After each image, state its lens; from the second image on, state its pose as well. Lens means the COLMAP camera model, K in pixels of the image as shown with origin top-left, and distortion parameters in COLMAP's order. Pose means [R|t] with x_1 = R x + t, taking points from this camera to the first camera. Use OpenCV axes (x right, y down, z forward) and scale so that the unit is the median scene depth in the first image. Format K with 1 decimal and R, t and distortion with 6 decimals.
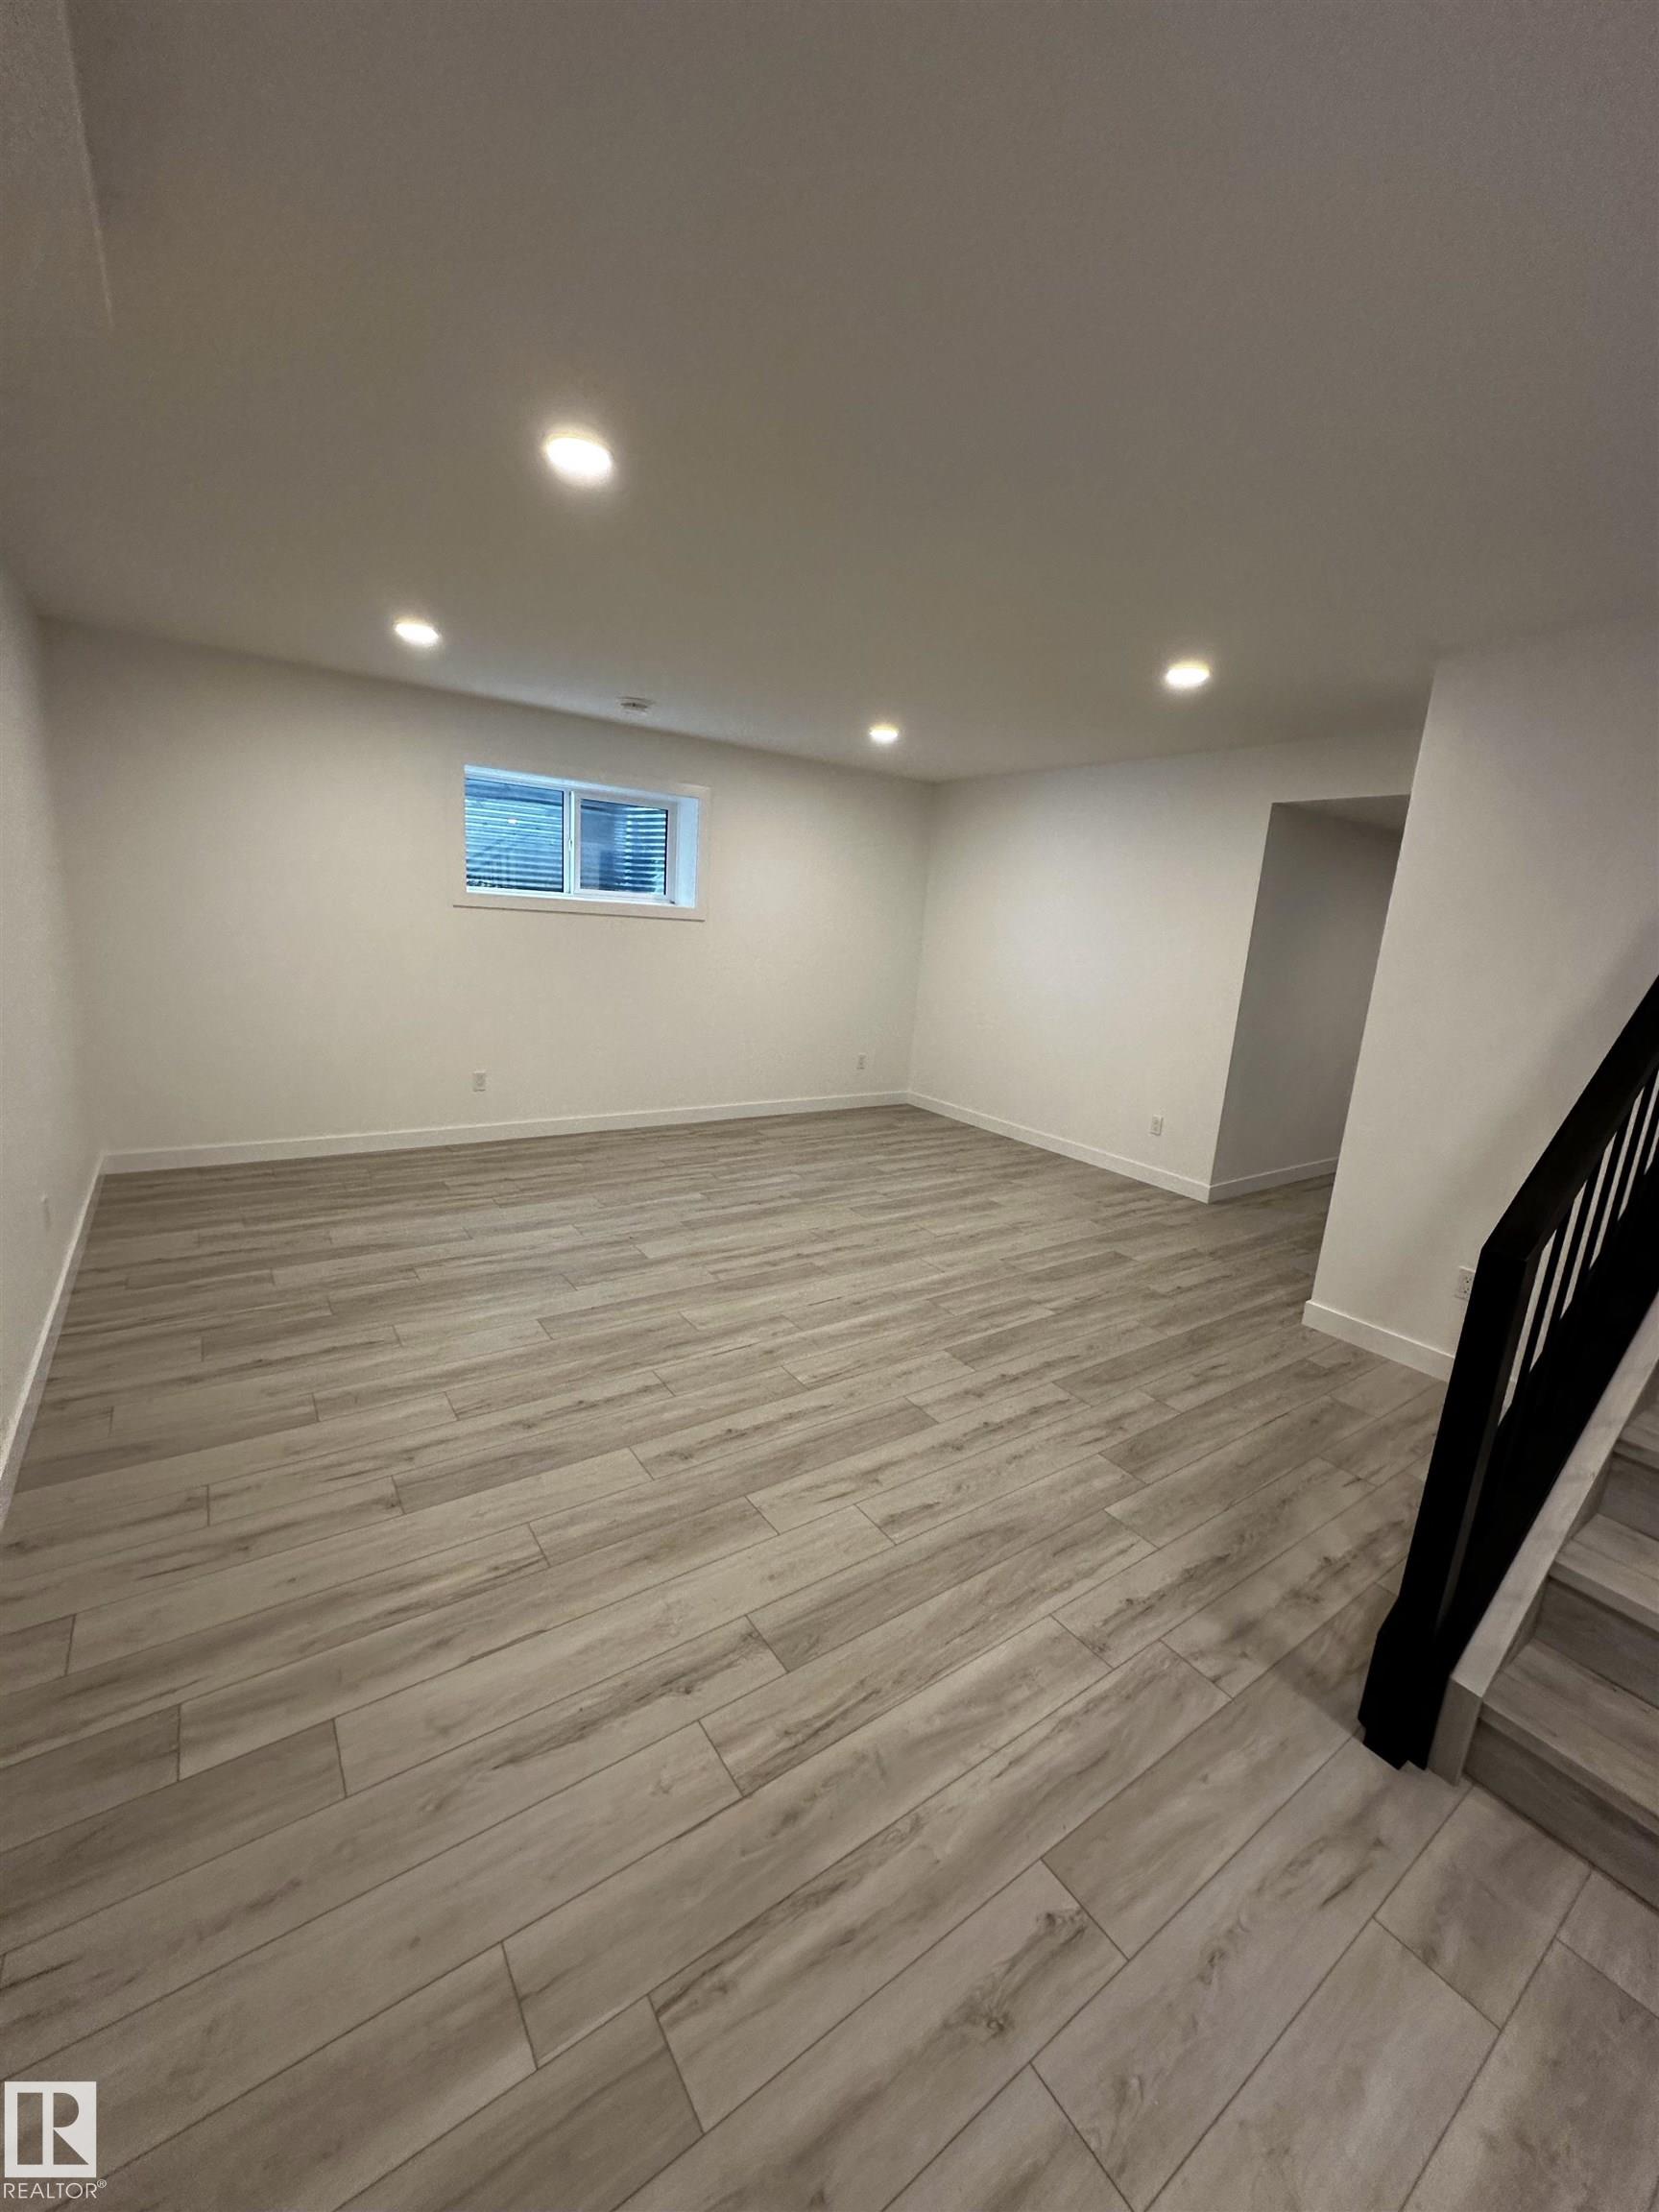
lens RADIAL K [[880.7, 0, 829.5], [0, 880.7, 1106.0], [0, 0, 1]] dist [-0.000471, -0.000218]
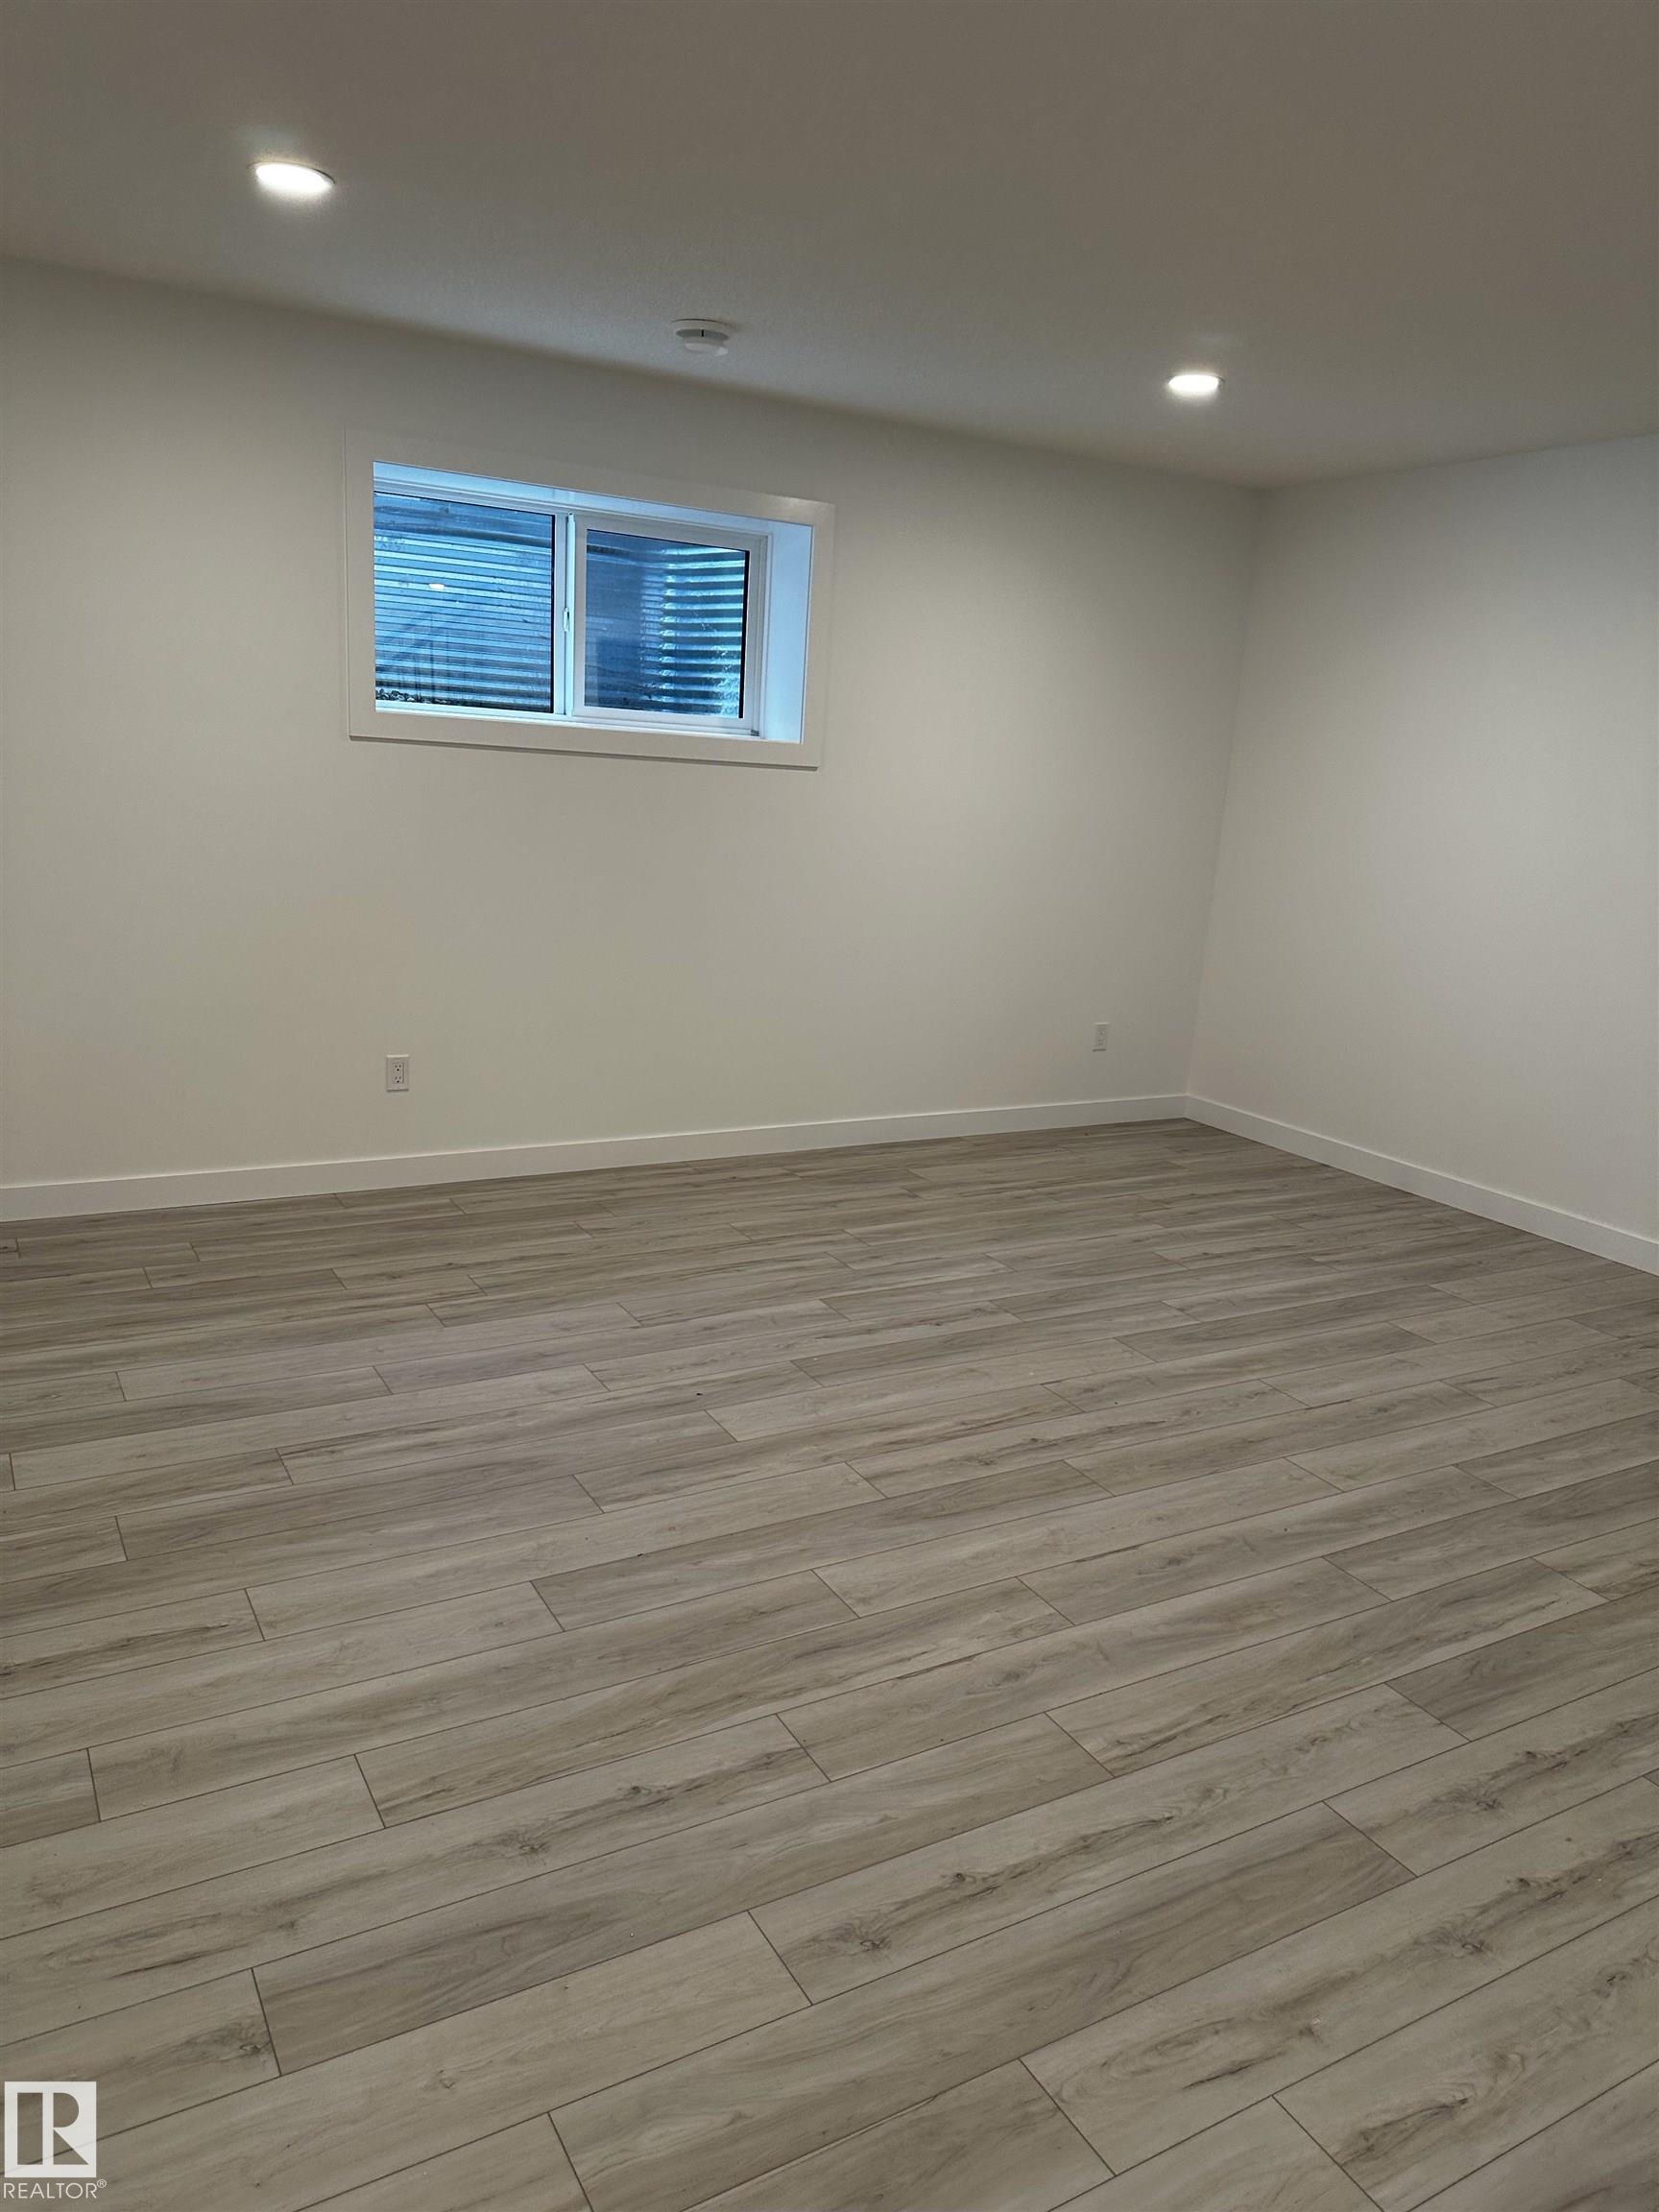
lens RADIAL K [[1550.4, 0, 829.5], [0, 1550.4, 1106.0], [0, 0, 1]] dist [0.093413, -0.114176]
pose [[0.996158, 0.014221, -0.086411, -0.077904], [-0.013573, 0.999875, 0.008079, -0.025576], [0.086515, -0.006875, 0.996227, 0.121521]]
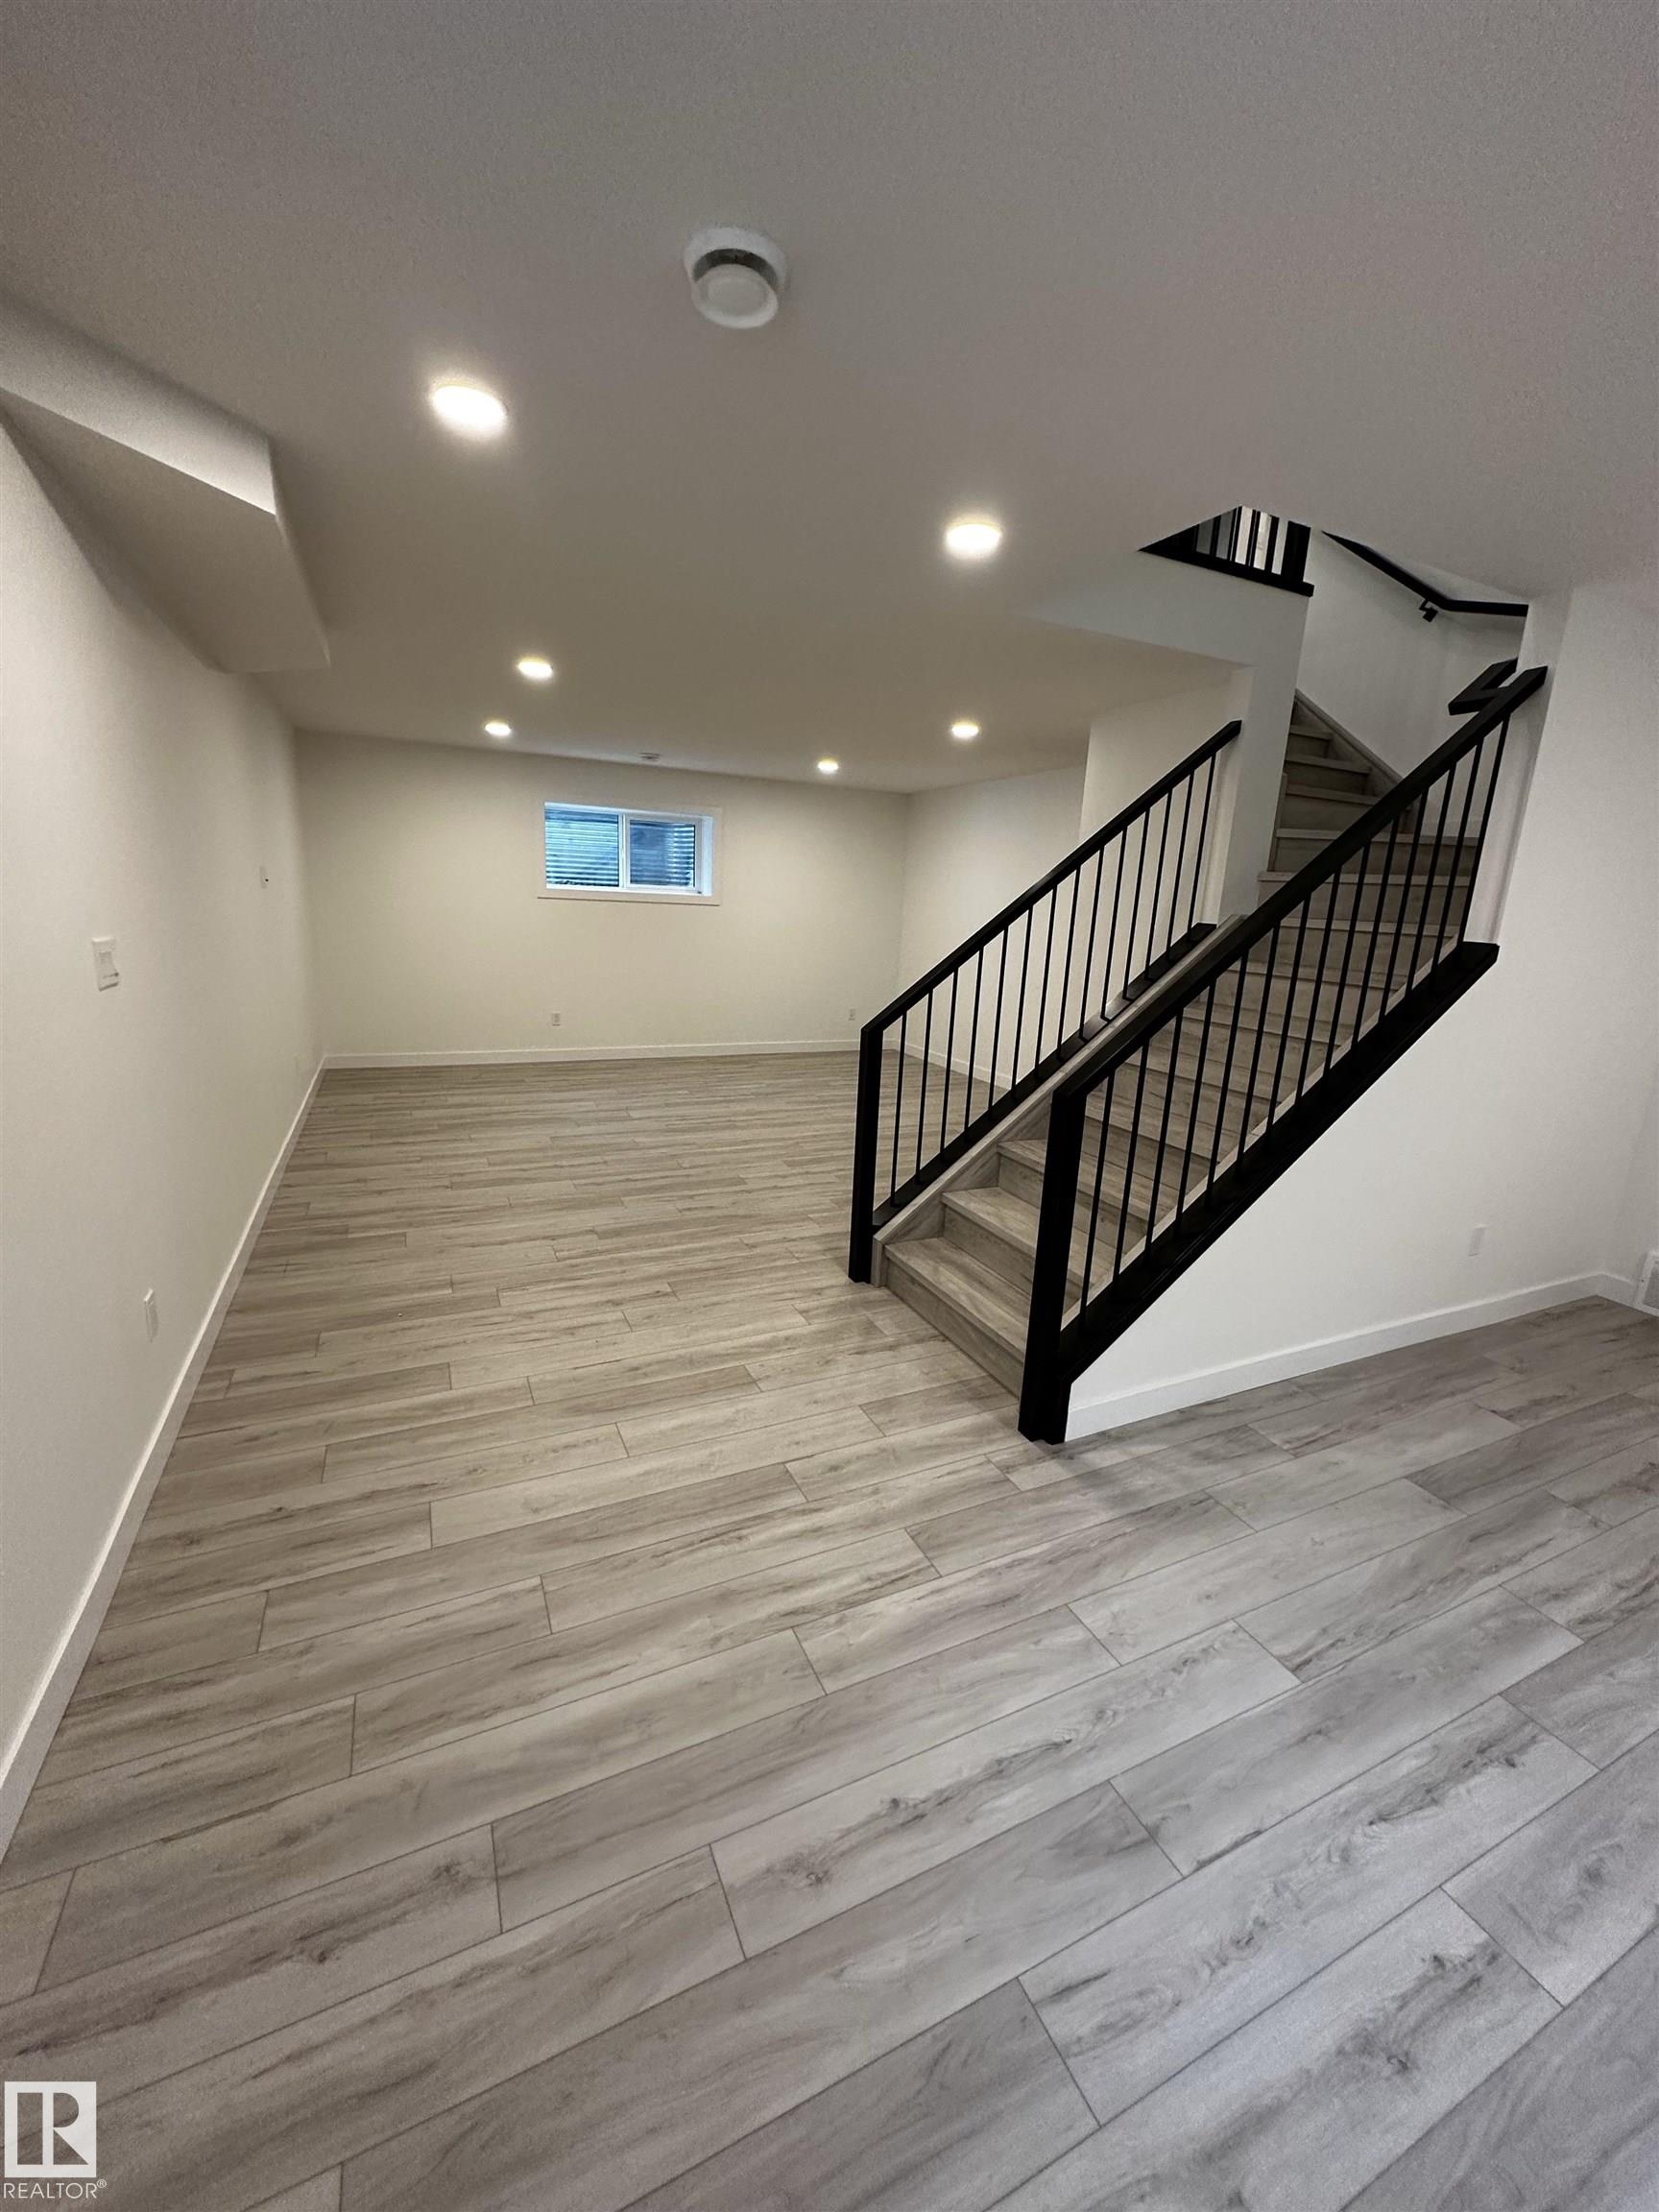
lens RADIAL K [[880.7, 0, 829.5], [0, 880.7, 1106.0], [0, 0, 1]] dist [-0.000471, -0.000218]
pose [[0.985189, 0.017166, -0.170612, 0.407342], [-0.015783, 0.999831, 0.009458, 0.130700], [0.170745, -0.006625, 0.985293, -0.486906]]
